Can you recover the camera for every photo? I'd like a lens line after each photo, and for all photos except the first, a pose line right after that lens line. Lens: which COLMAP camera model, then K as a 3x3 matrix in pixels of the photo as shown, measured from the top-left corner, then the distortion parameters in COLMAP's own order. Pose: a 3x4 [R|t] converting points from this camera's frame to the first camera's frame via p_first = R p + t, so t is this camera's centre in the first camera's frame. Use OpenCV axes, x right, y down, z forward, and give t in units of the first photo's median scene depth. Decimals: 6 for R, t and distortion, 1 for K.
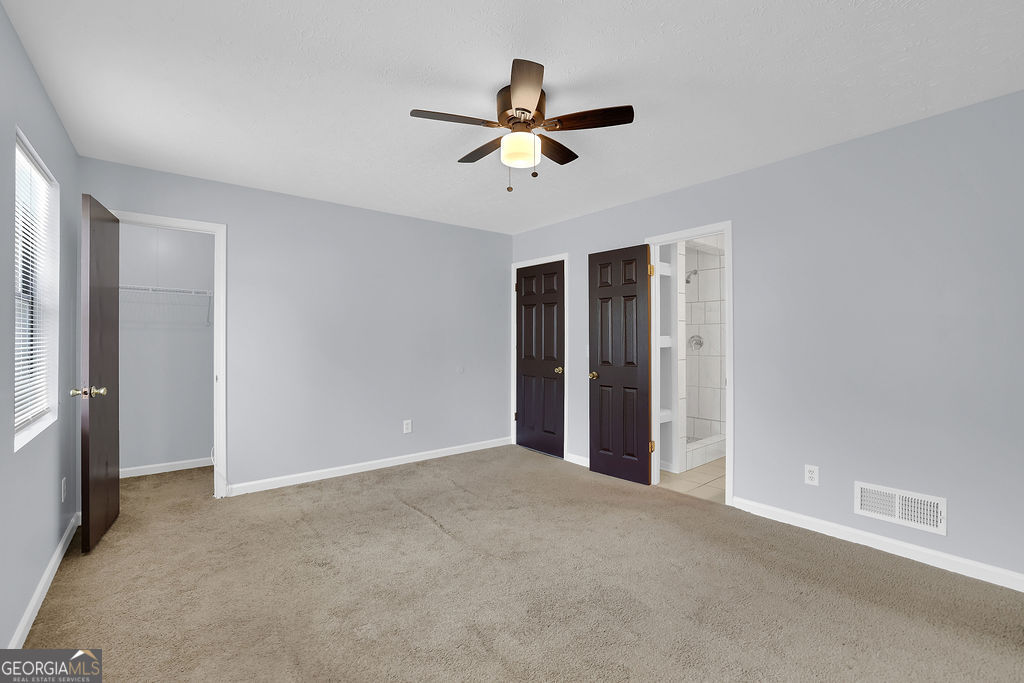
lens RADIAL K [[445.9, 0, 517.1], [0, 445.9, 338.9], [0, 0, 1]] dist [-0.040743, 0.014285]
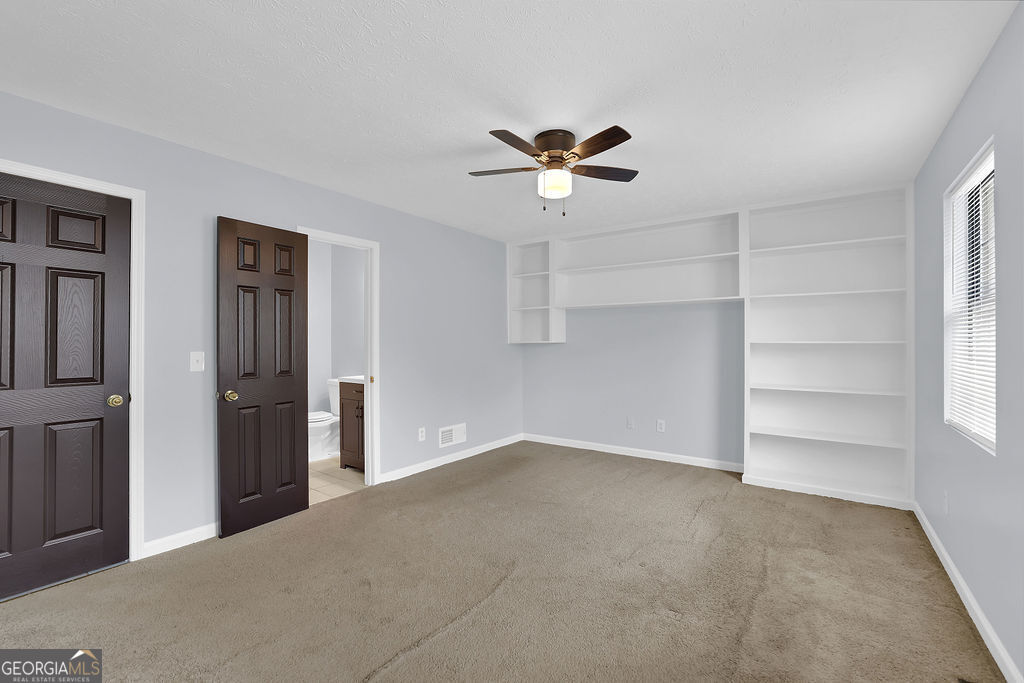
lens RADIAL K [[445.9, 0, 508.8], [0, 445.9, 340.4], [0, 0, 1]] dist [-0.040743, 0.014285]
pose [[-0.267522, 0.005920, 0.963534, -0.840440], [-0.005807, 0.999953, -0.007756, -0.000299], [-0.963534, -0.007670, -0.267475, 1.078311]]
